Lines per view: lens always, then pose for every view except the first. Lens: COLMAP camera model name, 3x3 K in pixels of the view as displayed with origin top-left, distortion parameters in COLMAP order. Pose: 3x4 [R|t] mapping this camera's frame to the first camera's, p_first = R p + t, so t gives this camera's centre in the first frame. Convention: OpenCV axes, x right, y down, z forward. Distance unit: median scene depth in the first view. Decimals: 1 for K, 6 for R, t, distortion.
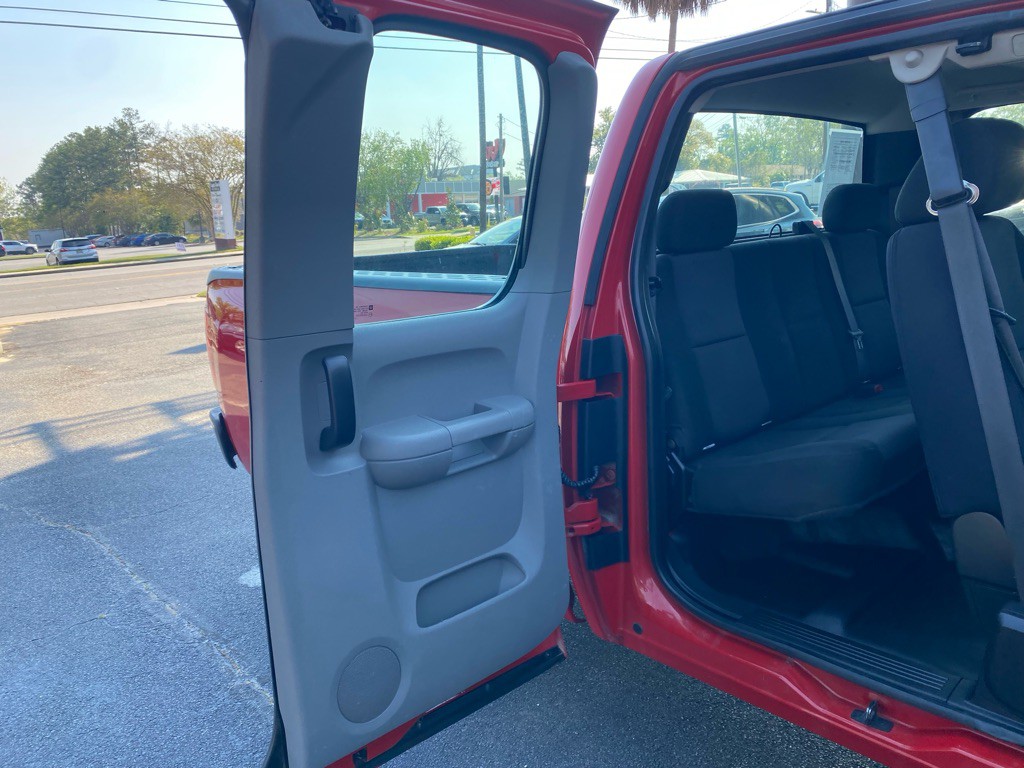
lens RADIAL K [[786.0, 0, 512.0], [0, 786.0, 384.0], [0, 0, 1]] dist [0.003211, -0.009110]
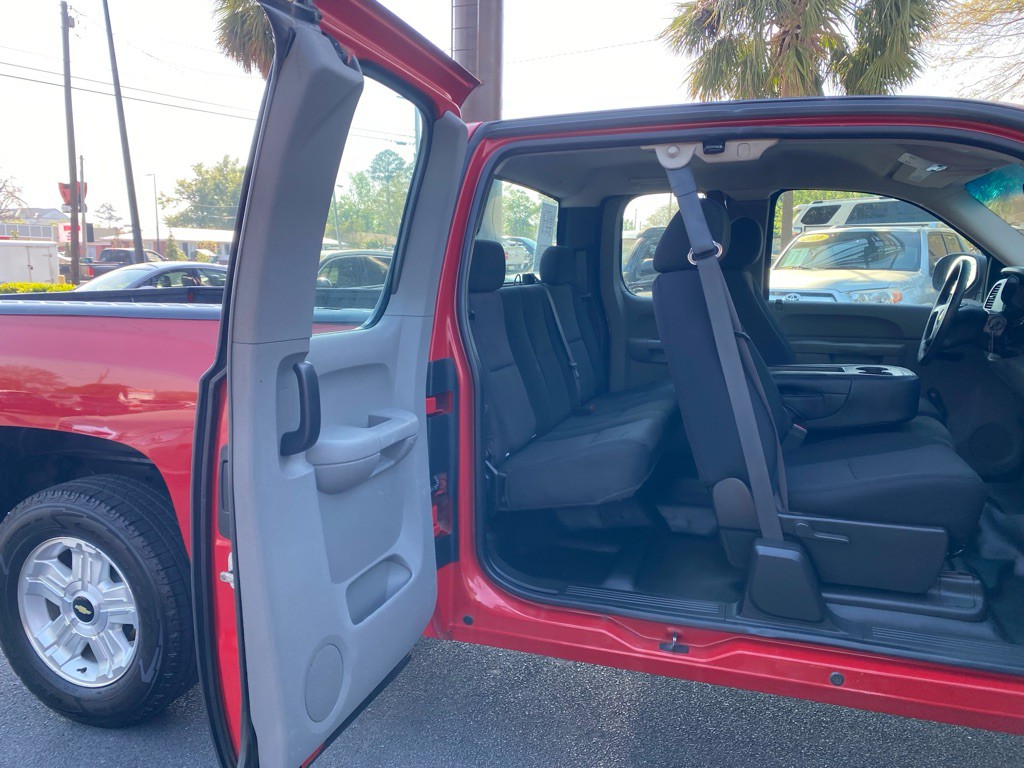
lens RADIAL K [[782.6, 0, 498.5], [0, 782.6, 386.5], [0, 0, 1]] dist [0.038234, -0.034547]
pose [[0.882198, -0.022260, 0.470351, -0.360958], [0.056991, 0.996586, -0.059728, 0.054256], [-0.467416, 0.079498, 0.880456, -0.036544]]
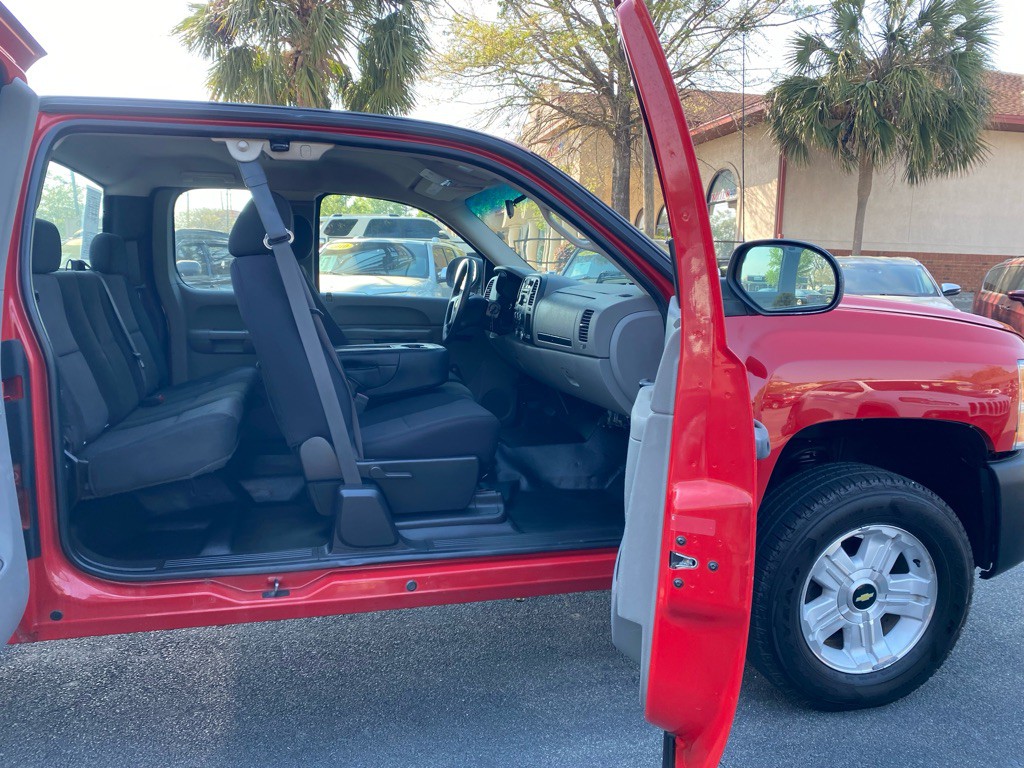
lens RADIAL K [[782.6, 0, 498.5], [0, 782.6, 386.5], [0, 0, 1]] dist [0.038234, -0.034547]
pose [[0.480569, -0.062503, 0.874727, -0.527700], [0.148565, 0.988842, -0.010964, 0.117385], [-0.864281, 0.135223, 0.484493, -0.089546]]
